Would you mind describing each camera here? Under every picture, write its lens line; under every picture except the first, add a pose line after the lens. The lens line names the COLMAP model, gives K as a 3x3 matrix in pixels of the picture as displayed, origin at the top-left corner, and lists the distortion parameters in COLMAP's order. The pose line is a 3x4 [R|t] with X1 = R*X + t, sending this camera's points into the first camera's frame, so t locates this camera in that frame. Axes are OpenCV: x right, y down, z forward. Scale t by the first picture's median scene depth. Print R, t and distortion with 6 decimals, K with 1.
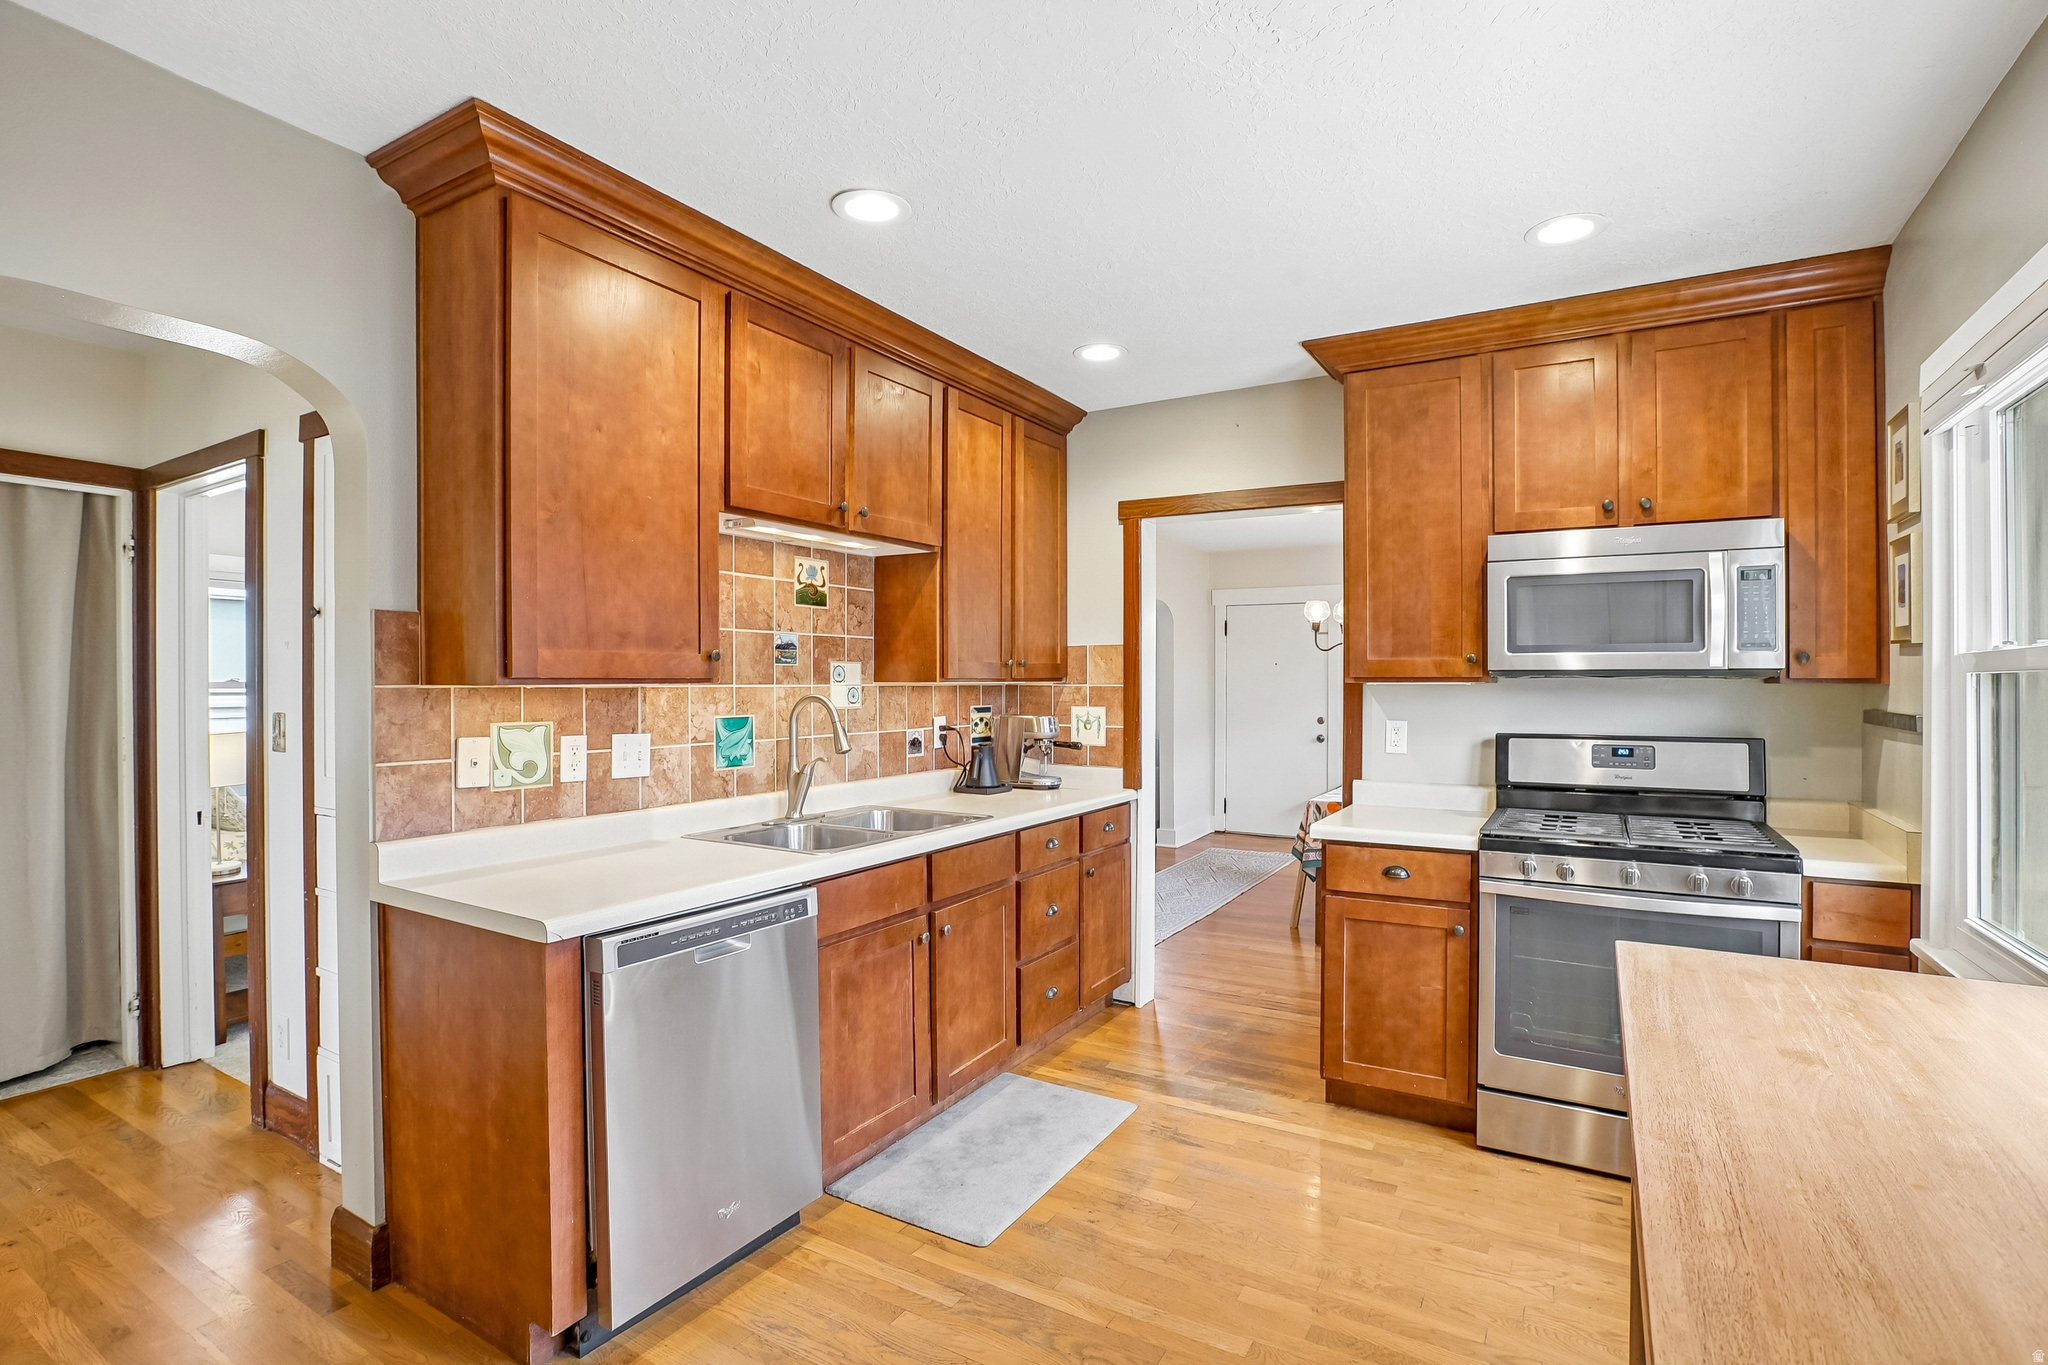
lens RADIAL K [[977.7, 0, 1024.0], [0, 977.7, 682.5], [0, 0, 1]] dist [-0.003073, 0.038091]
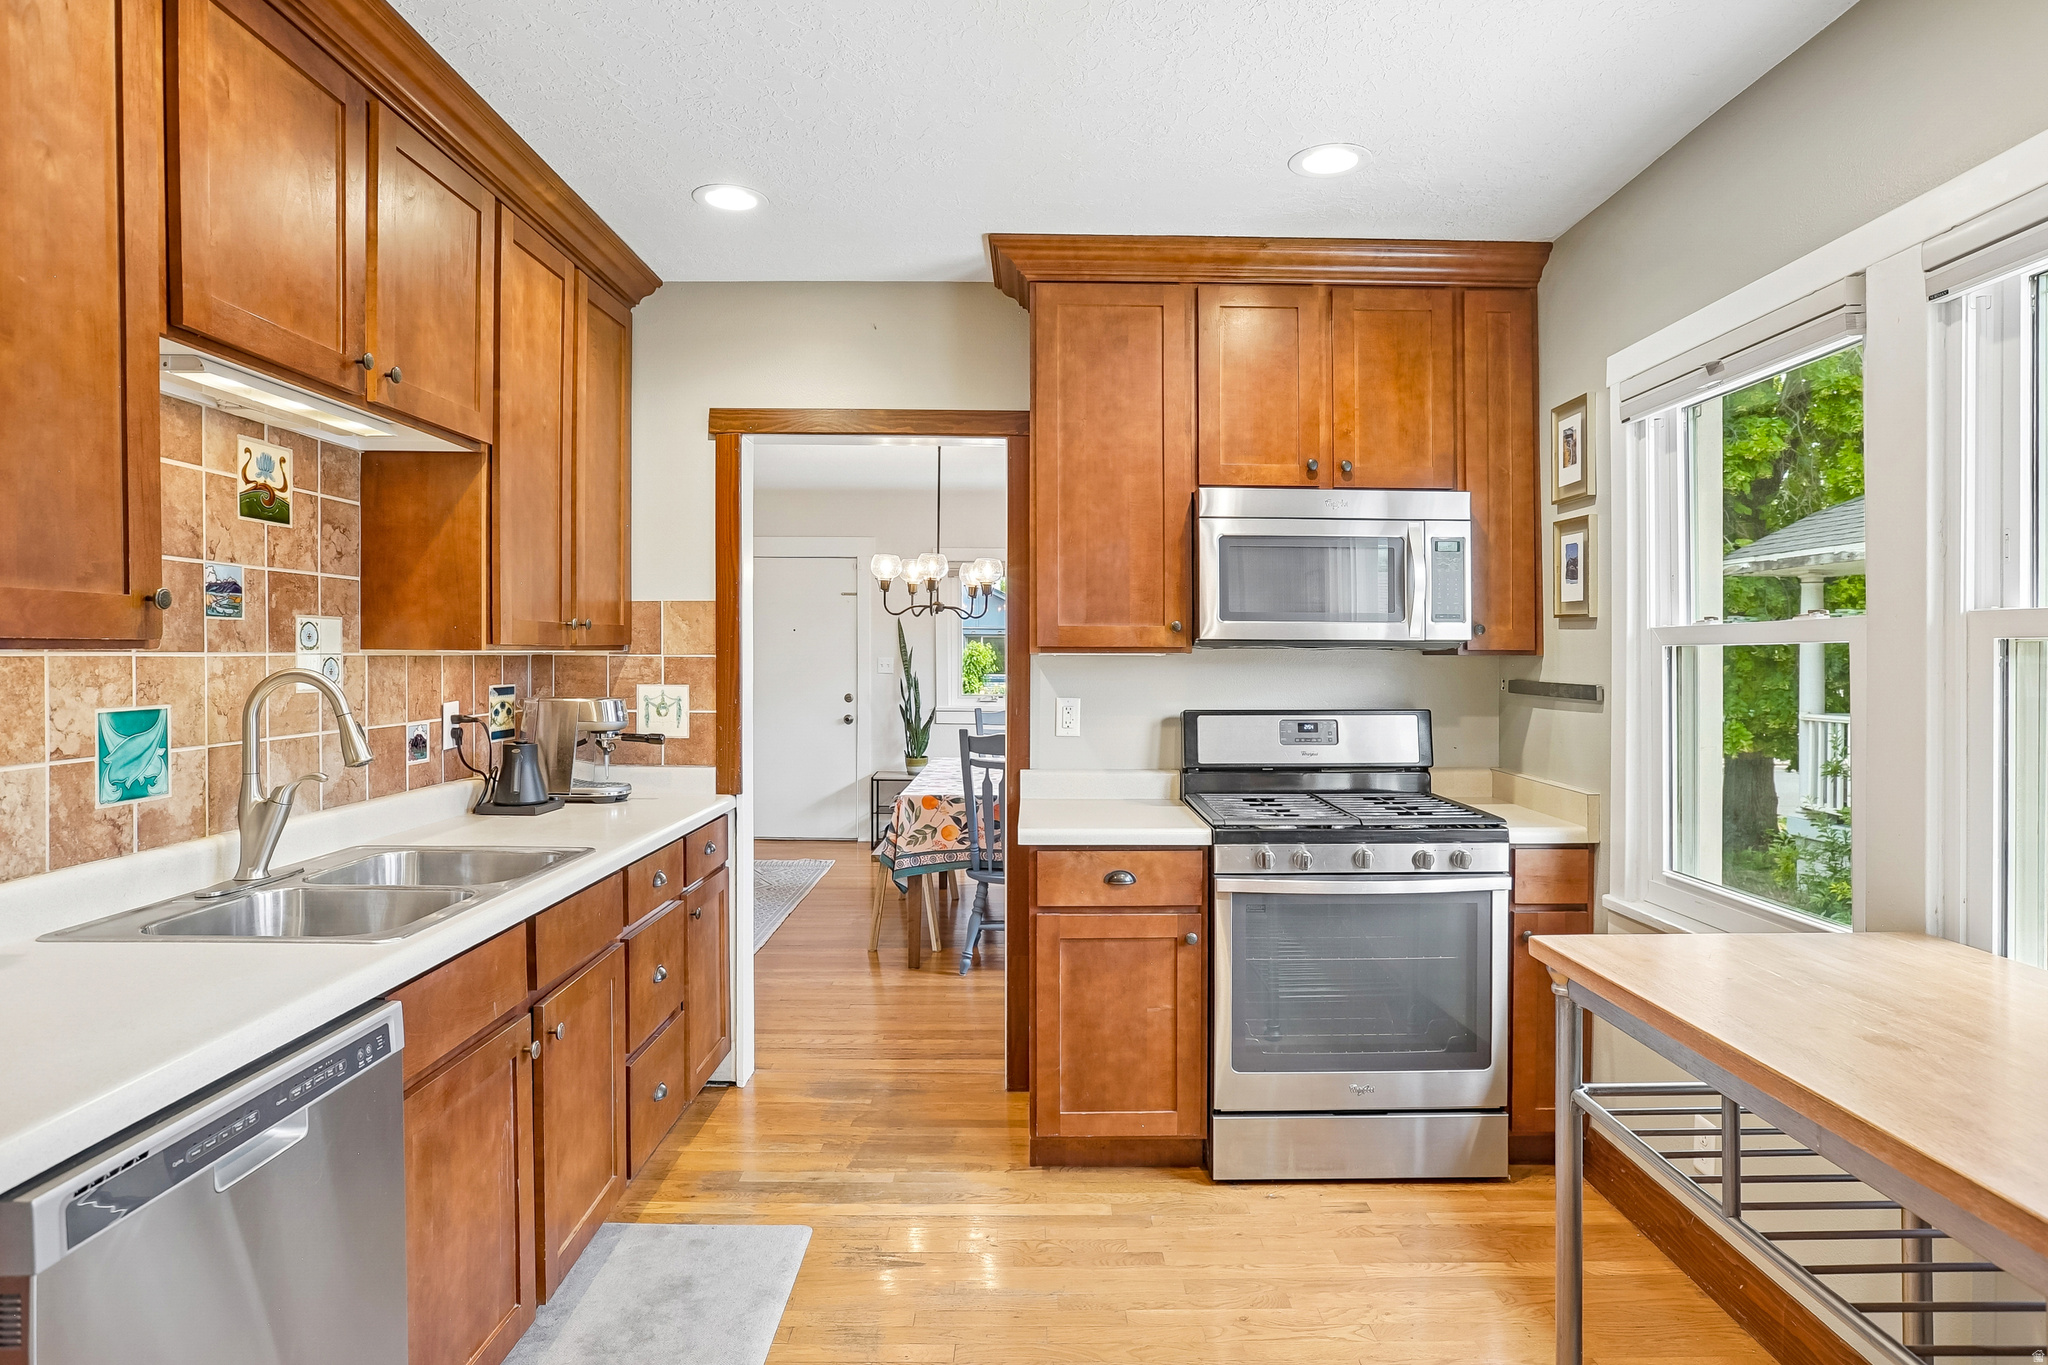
lens RADIAL K [[1154.0, 0, 1020.3], [0, 1154.0, 647.1], [0, 0, 1]] dist [-0.021522, 0.048091]
pose [[0.868938, 0.006517, 0.494878, -0.177622], [-0.003655, 0.999971, -0.006750, 0.001990], [-0.494908, 0.004056, 0.868936, 0.168419]]
